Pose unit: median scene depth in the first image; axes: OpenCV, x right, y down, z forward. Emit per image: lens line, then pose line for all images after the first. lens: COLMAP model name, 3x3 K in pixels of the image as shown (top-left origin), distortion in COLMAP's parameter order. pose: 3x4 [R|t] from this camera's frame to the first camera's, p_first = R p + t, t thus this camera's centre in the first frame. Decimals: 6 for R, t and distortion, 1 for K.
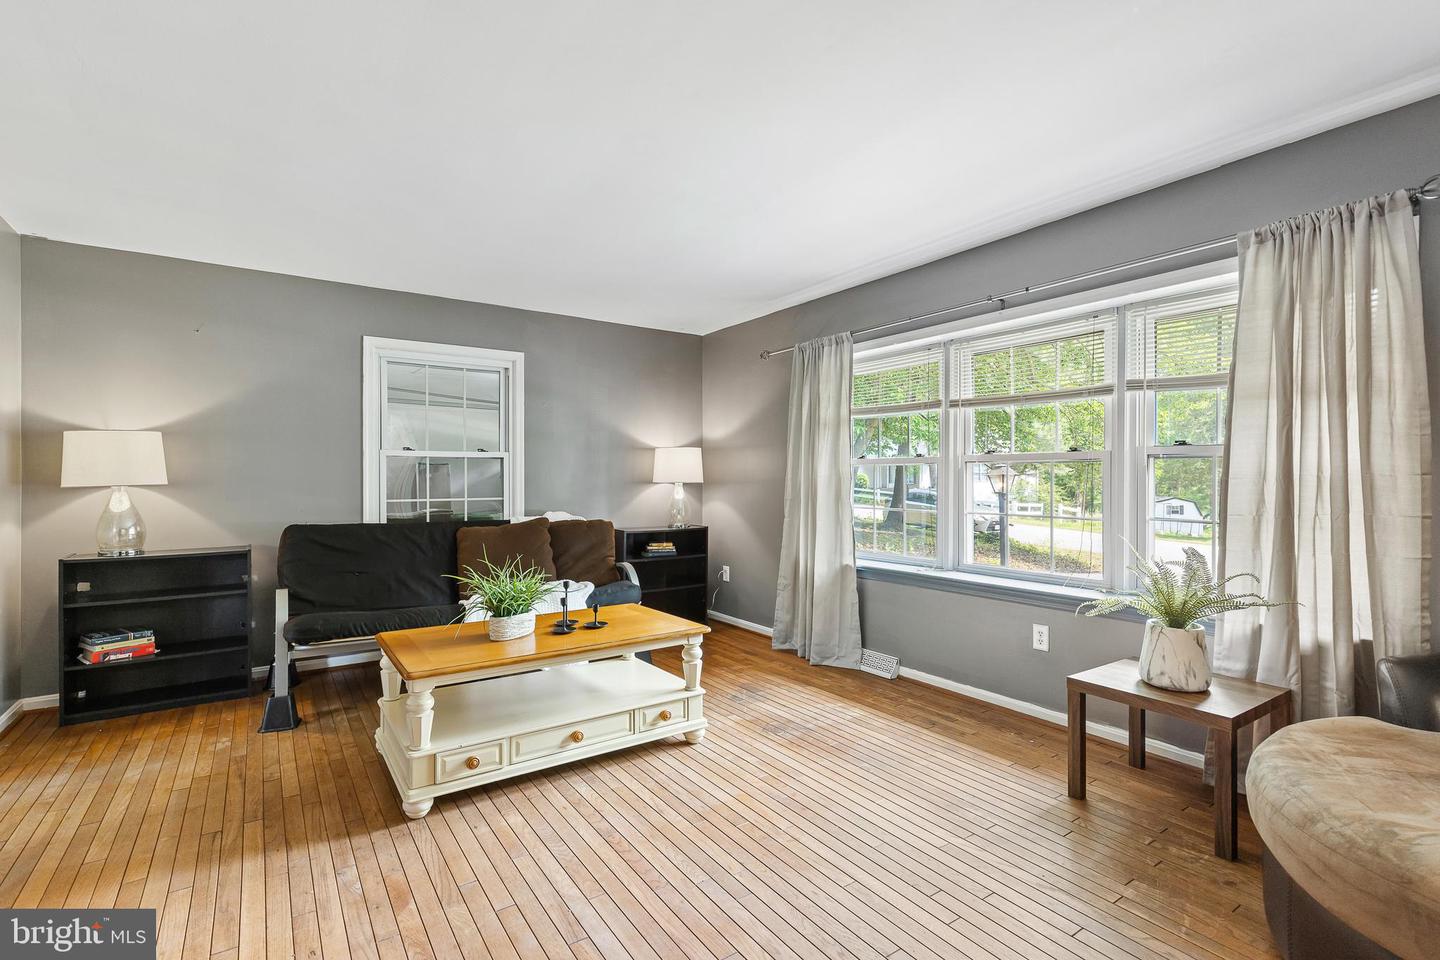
lens RADIAL K [[664.3, 0, 720.1], [0, 664.3, 479.2], [0, 0, 1]] dist [0.004169, 0.001357]
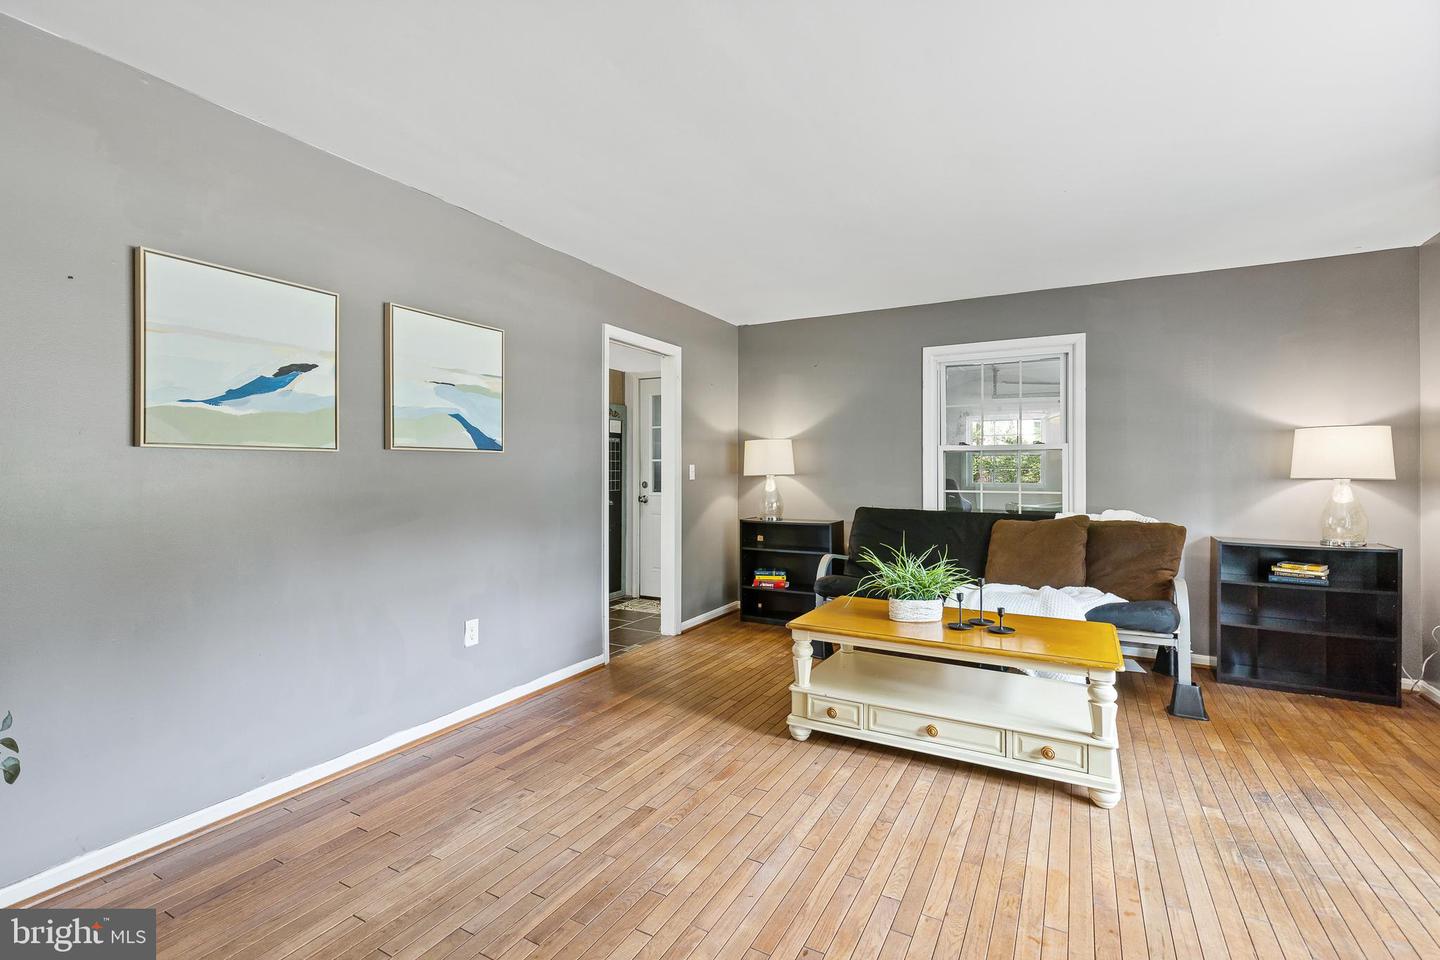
lens RADIAL K [[657.8, 0, 709.8], [0, 657.8, 466.6], [0, 0, 1]] dist [0.008666, -0.001374]
pose [[0.433591, -0.003614, -0.901103, 0.421306], [-0.004181, 0.999973, -0.006023, -0.000549], [0.901100, 0.006379, 0.433564, 0.213962]]
